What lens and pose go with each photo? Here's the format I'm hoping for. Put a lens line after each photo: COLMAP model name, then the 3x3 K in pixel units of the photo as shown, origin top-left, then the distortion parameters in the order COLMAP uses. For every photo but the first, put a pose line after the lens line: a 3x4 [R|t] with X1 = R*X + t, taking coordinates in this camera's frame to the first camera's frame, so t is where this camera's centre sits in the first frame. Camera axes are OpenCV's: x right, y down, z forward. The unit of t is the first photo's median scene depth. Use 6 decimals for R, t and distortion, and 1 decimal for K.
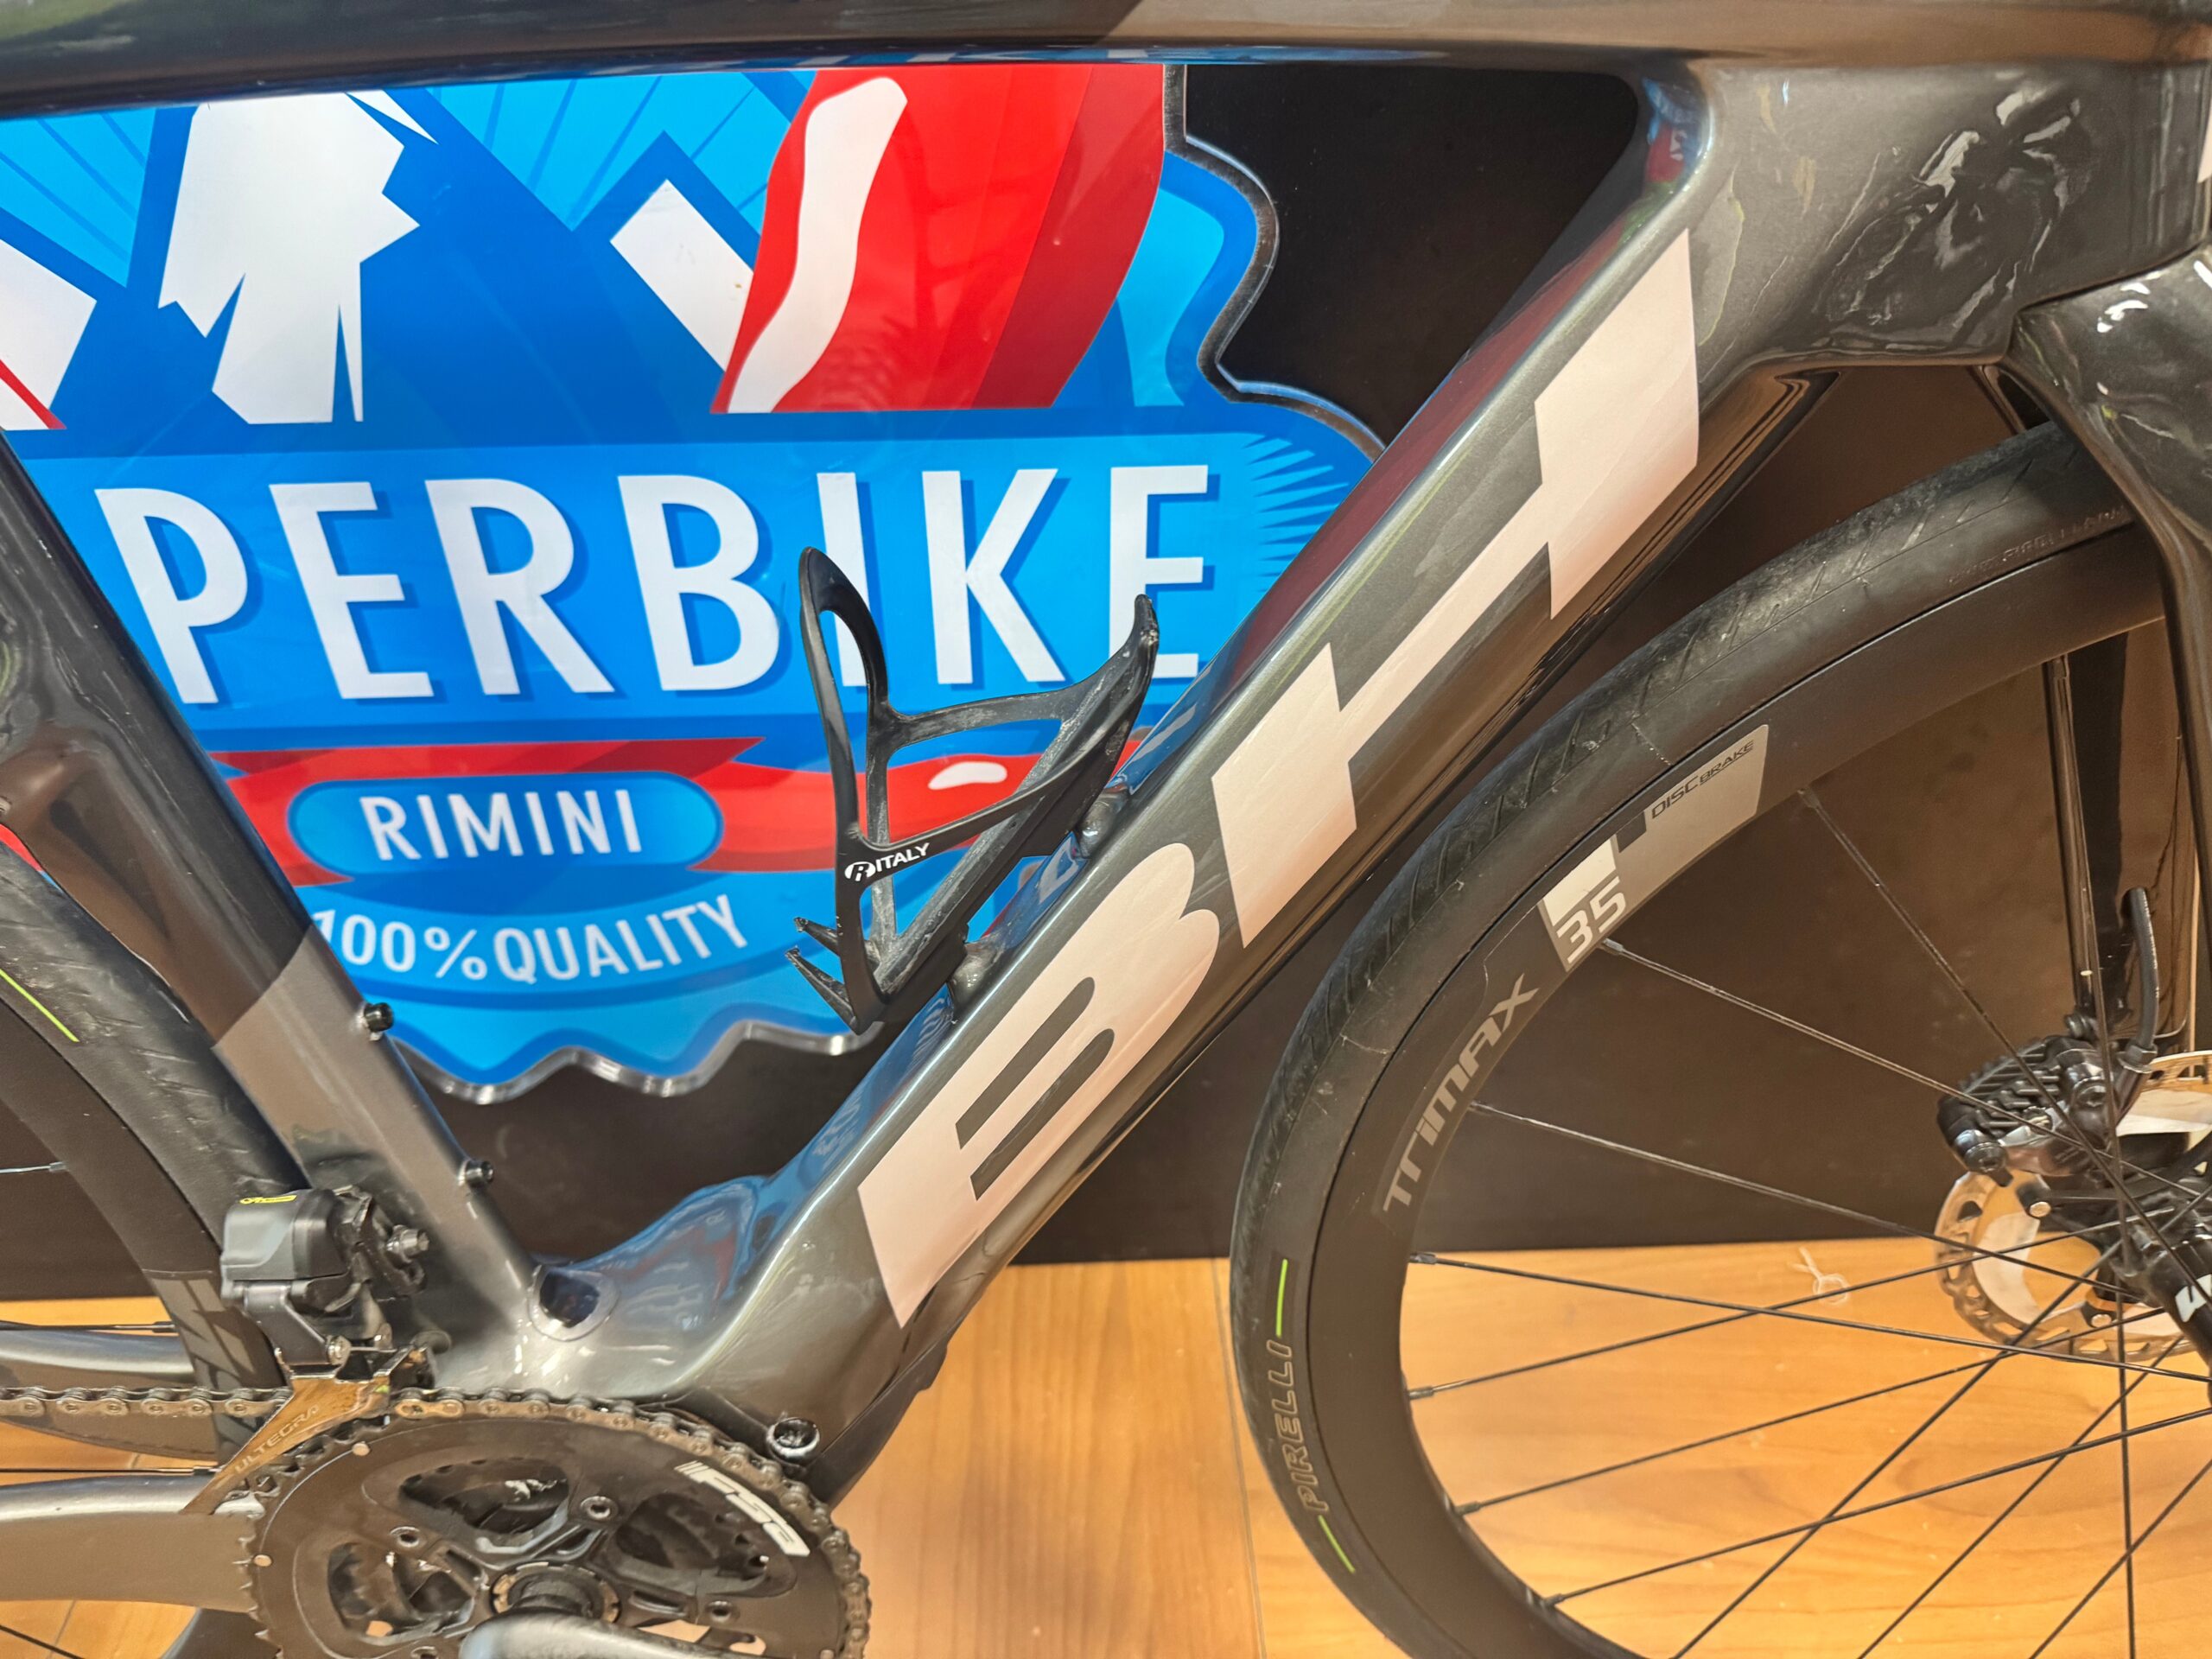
lens RADIAL K [[1554.0, 0, 1112.5], [0, 1554.0, 835.2], [0, 0, 1]] dist [0.062978, -0.199280]
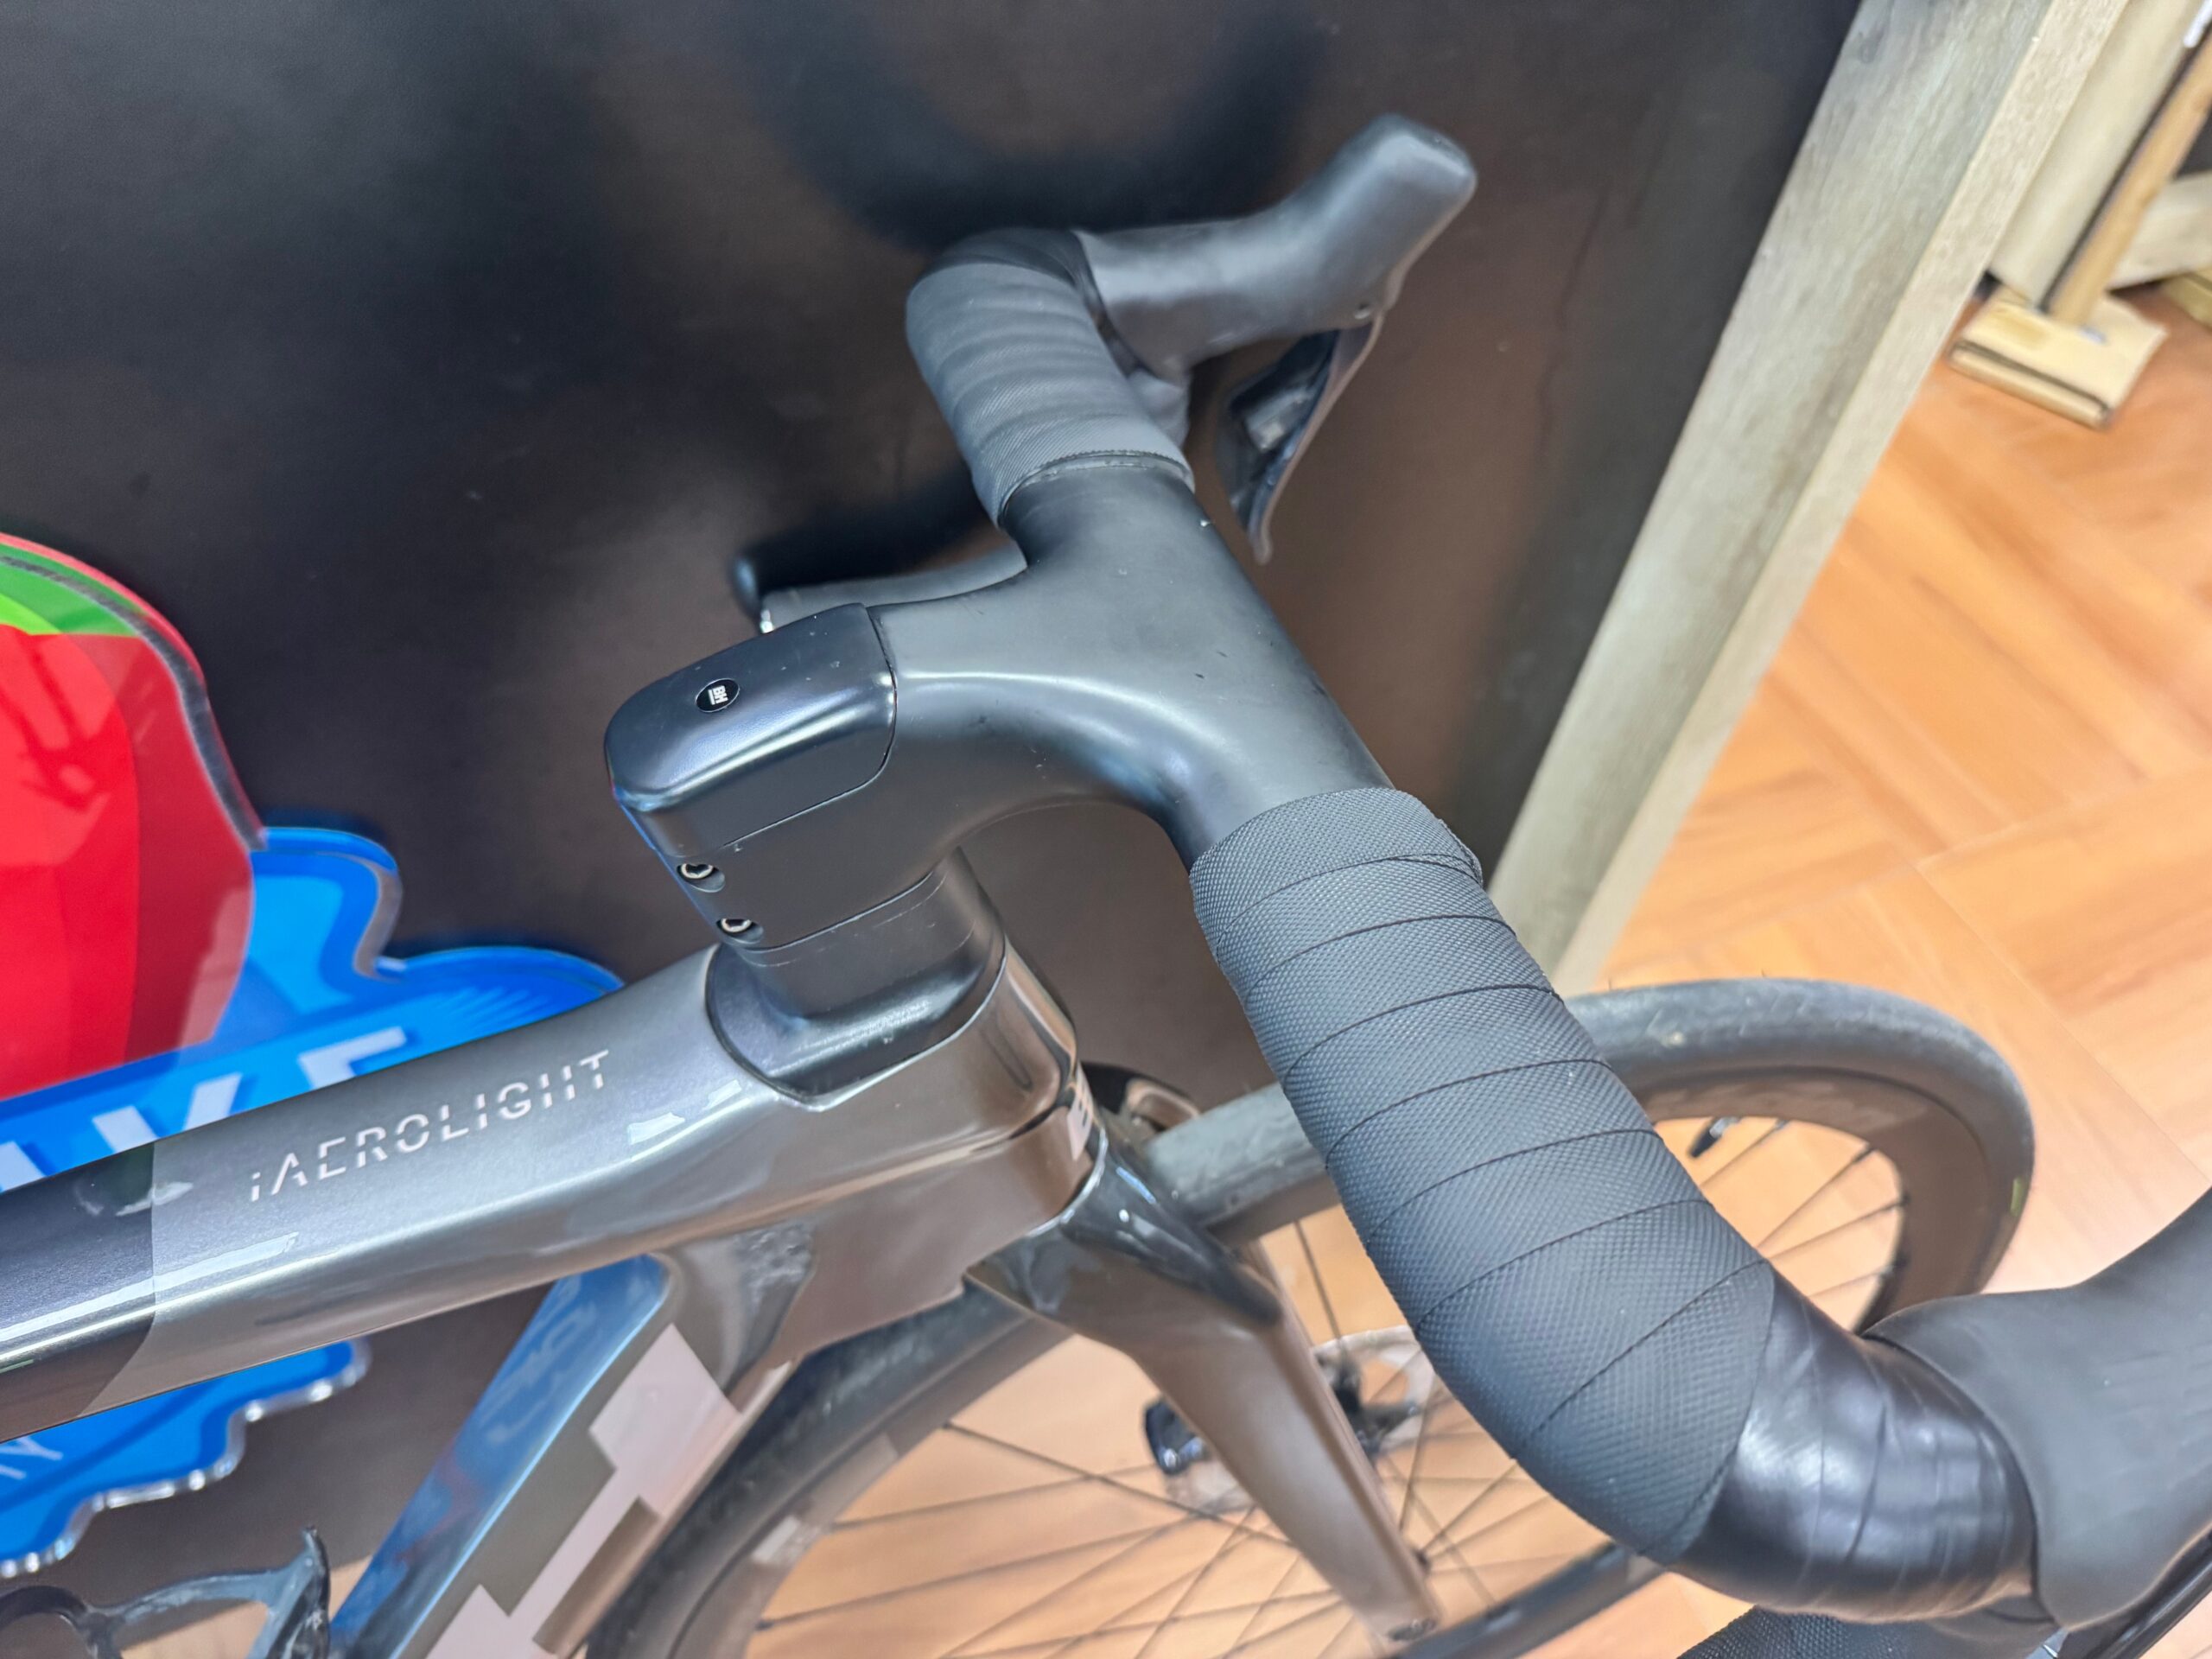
lens RADIAL K [[1601.2, 0, 1101.7], [0, 1601.2, 841.2], [0, 0, 1]] dist [0.027116, -0.068675]
pose [[0.934993, -0.226425, 0.272984, 0.239783], [0.167264, 0.960230, 0.223565, -0.531468], [-0.312748, -0.163372, 0.935681, -0.101187]]
